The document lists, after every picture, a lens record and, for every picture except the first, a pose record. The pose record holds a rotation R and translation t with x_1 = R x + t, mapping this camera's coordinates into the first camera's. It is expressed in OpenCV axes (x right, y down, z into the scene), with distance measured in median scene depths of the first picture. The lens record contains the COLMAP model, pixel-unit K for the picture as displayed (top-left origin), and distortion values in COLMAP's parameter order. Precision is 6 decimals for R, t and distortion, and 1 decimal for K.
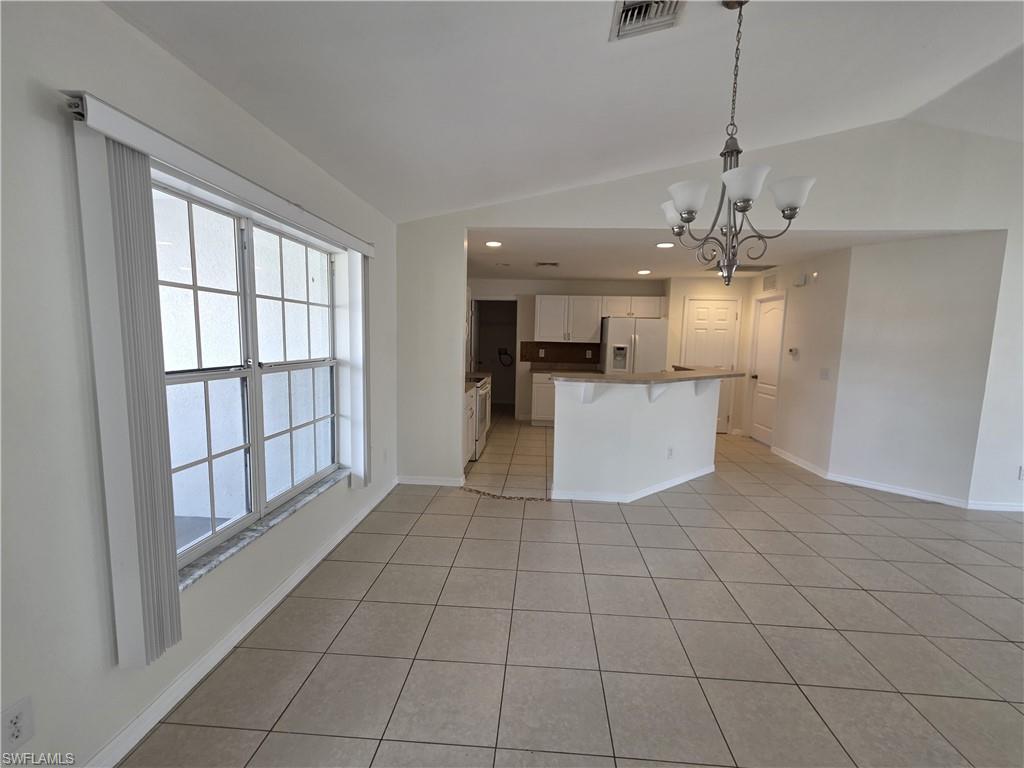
lens RADIAL K [[453.9, 0, 512.1], [0, 453.9, 386.5], [0, 0, 1]] dist [0.001595, -0.000138]
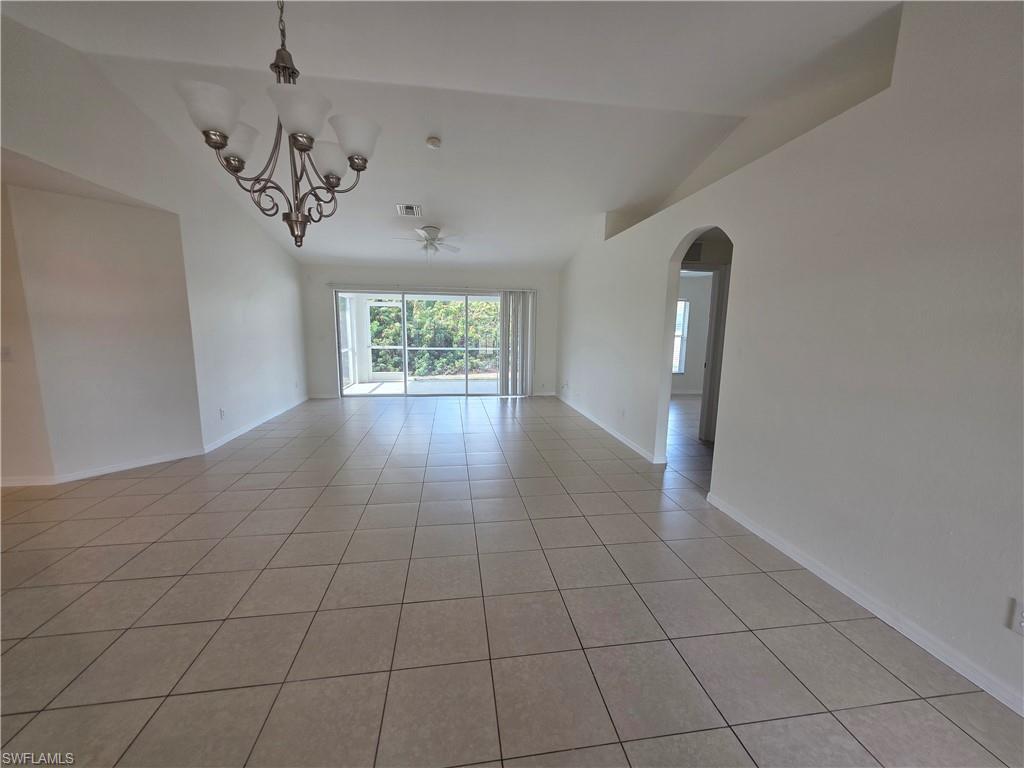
lens RADIAL K [[409.1, 0, 513.4], [0, 409.1, 386.6], [0, 0, 1]] dist [0.008429, 0.000500]
pose [[-0.221006, -0.169376, 0.960452, -0.184671], [0.083080, 0.977954, 0.191580, -0.043692], [-0.971727, 0.122135, -0.202062, 0.409056]]
